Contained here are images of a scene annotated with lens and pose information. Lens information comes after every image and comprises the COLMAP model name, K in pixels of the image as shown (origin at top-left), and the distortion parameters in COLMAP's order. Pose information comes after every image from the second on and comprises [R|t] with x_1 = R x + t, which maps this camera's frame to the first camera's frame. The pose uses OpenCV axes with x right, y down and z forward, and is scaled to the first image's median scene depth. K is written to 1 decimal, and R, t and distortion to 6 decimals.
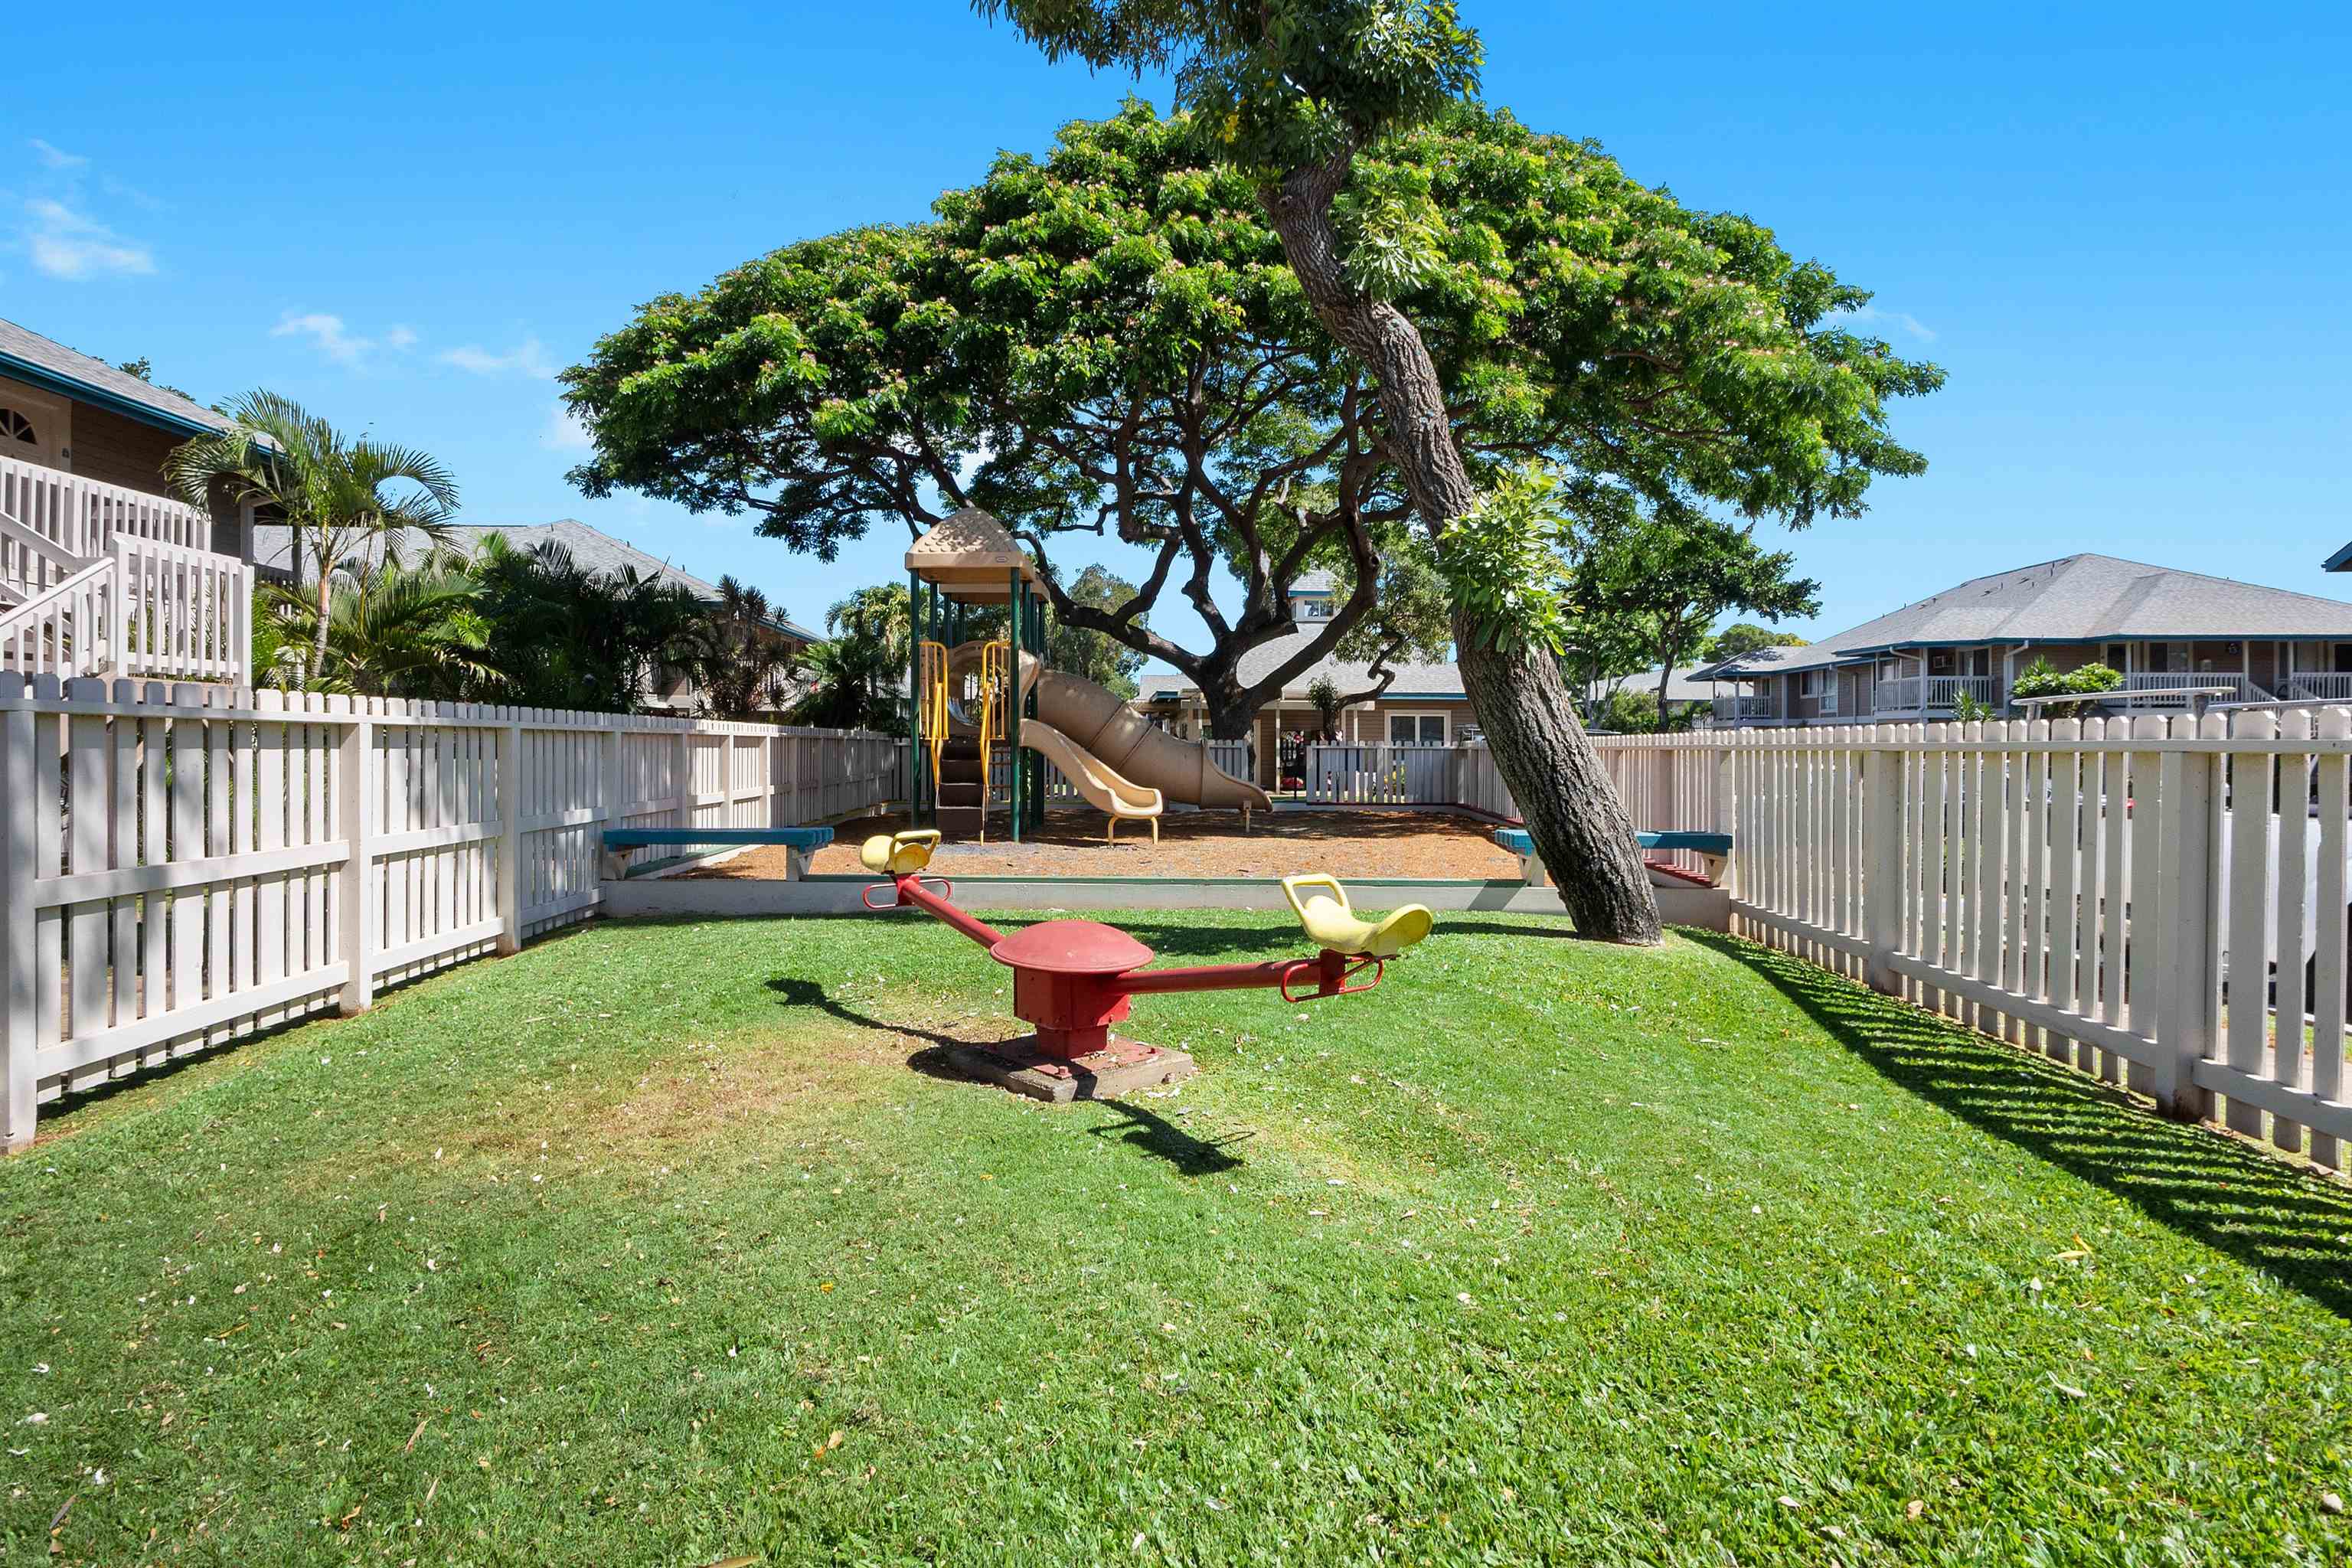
lens RADIAL K [[1190.6, 0, 1172.0], [0, 1190.6, 765.4], [0, 0, 1]] dist [-0.011781, 0.000697]
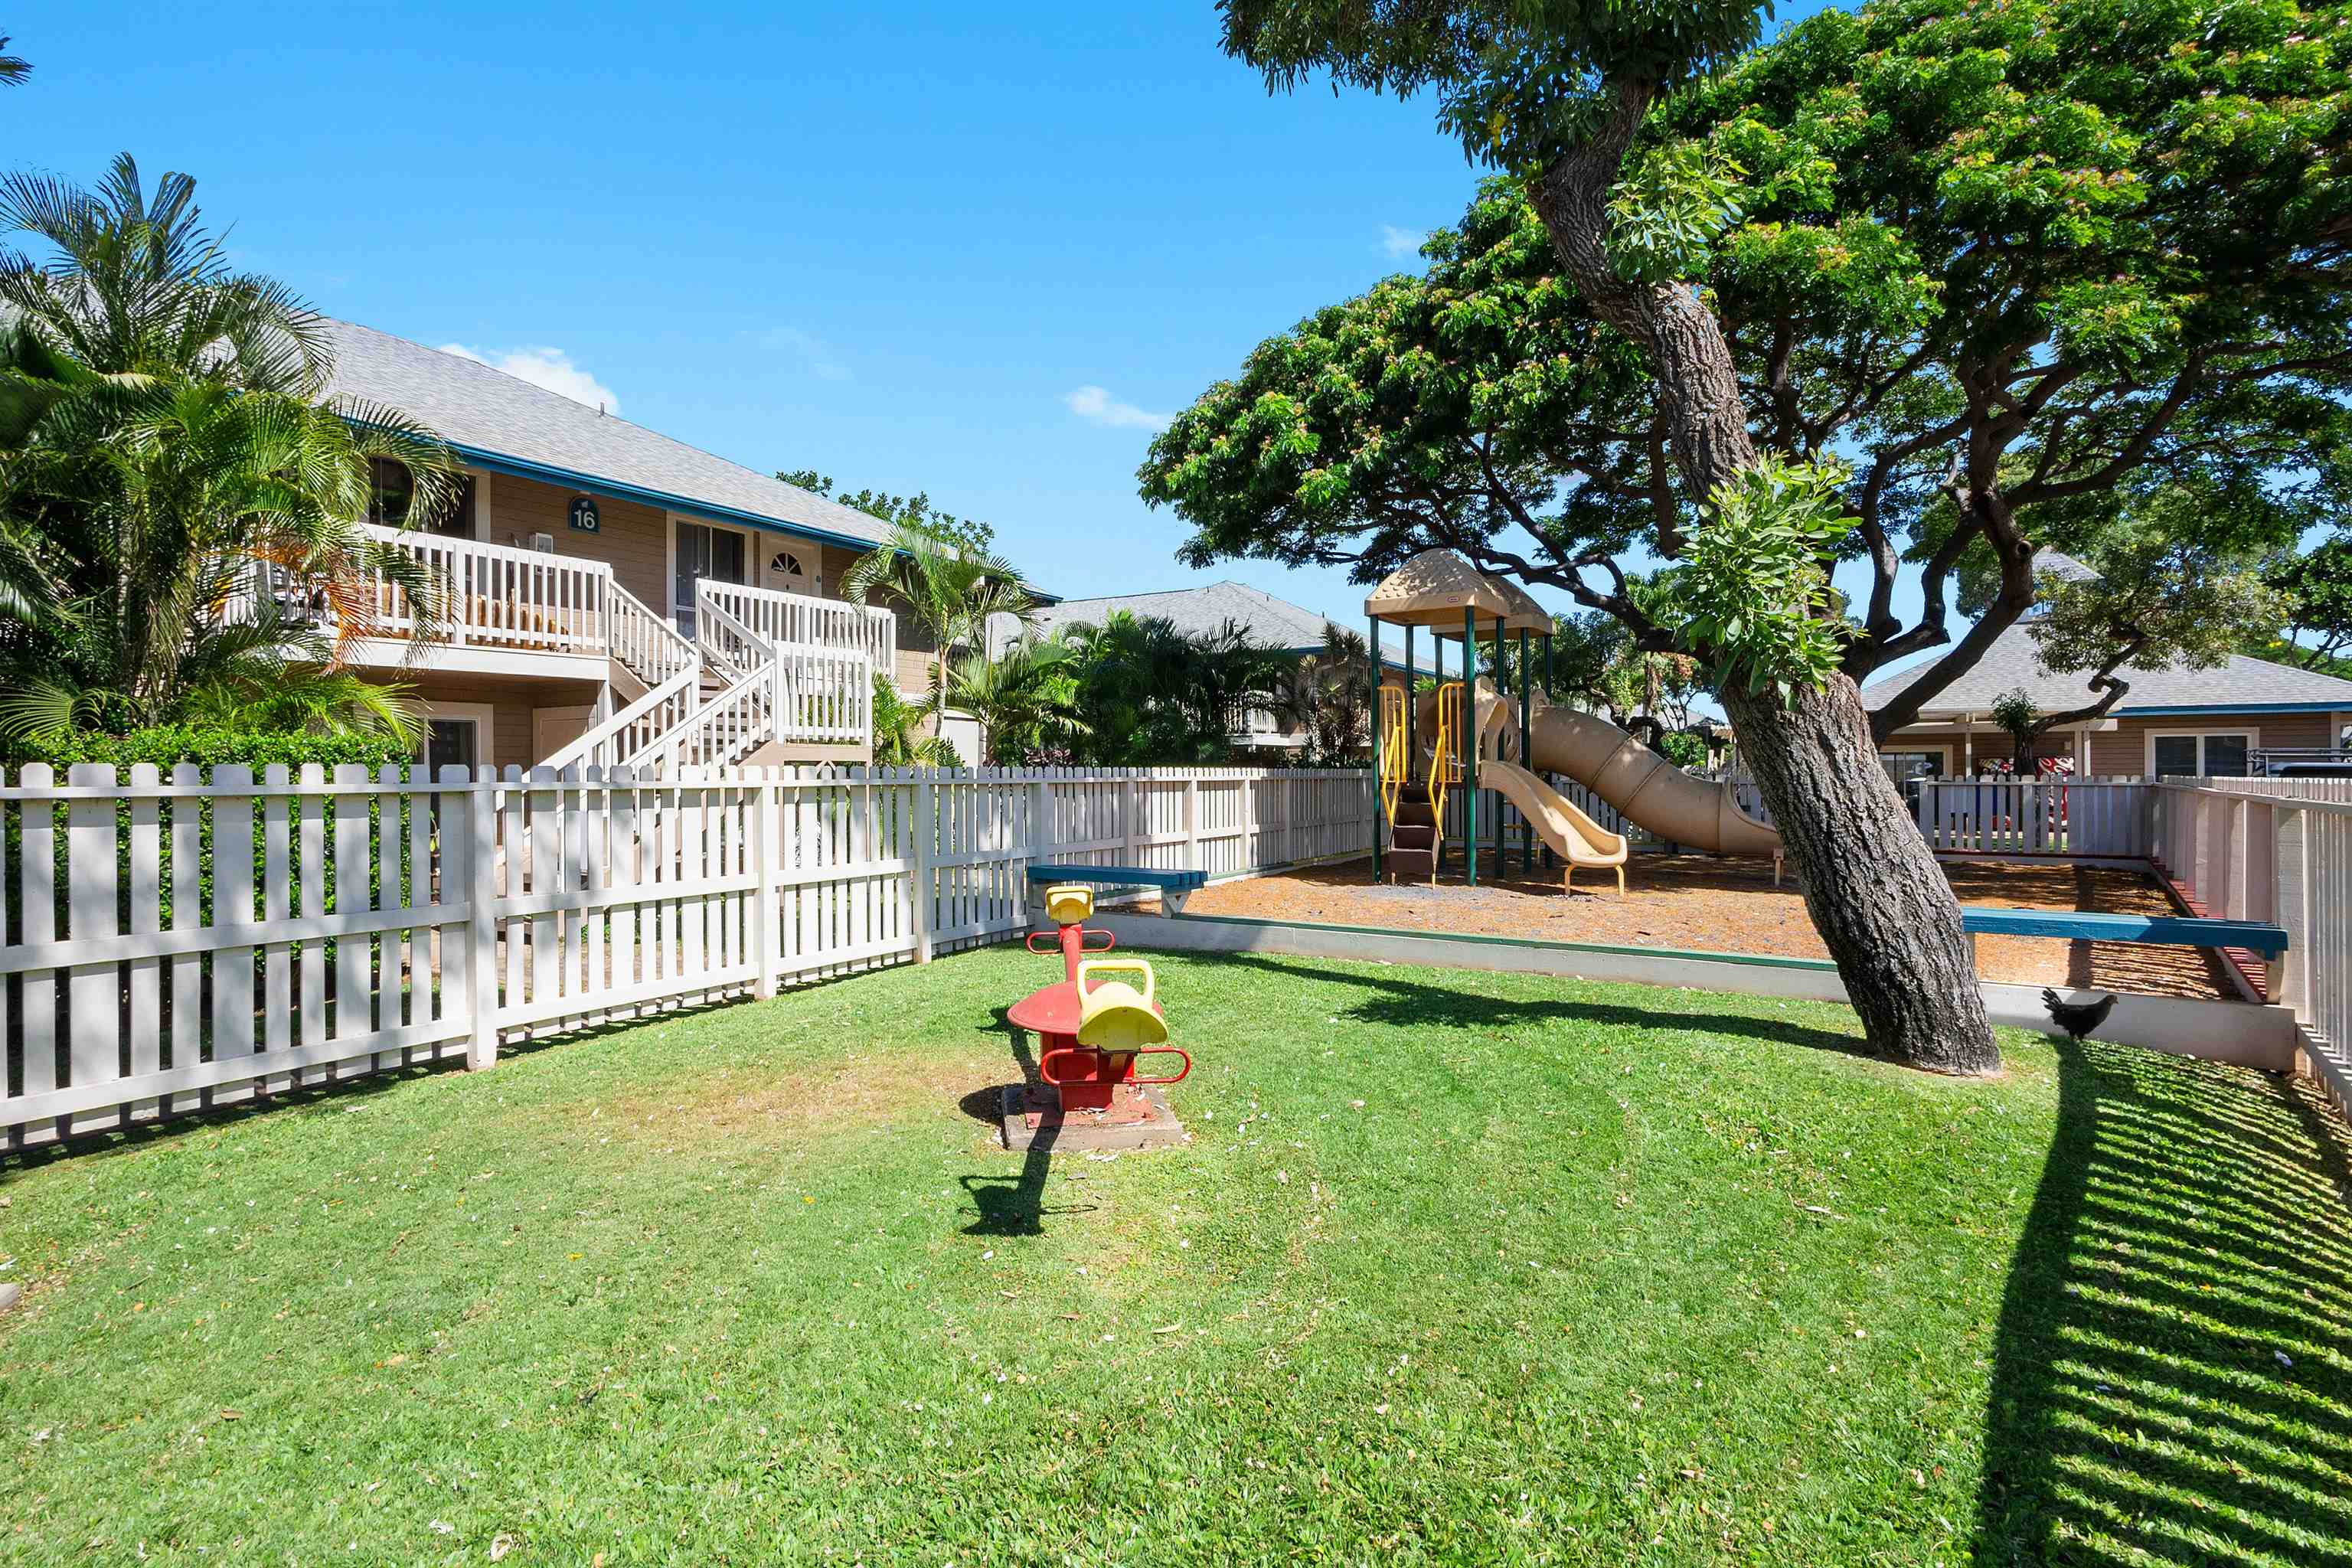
lens RADIAL K [[1174.2, 0, 1176.7], [0, 1174.2, 803.1], [0, 0, 1]] dist [-0.002964, 0.001688]
pose [[0.844105, 0.005730, -0.536148, 0.263120], [-0.000712, 0.999954, 0.009567, -0.018791], [0.536178, -0.007694, 0.844070, 0.076223]]
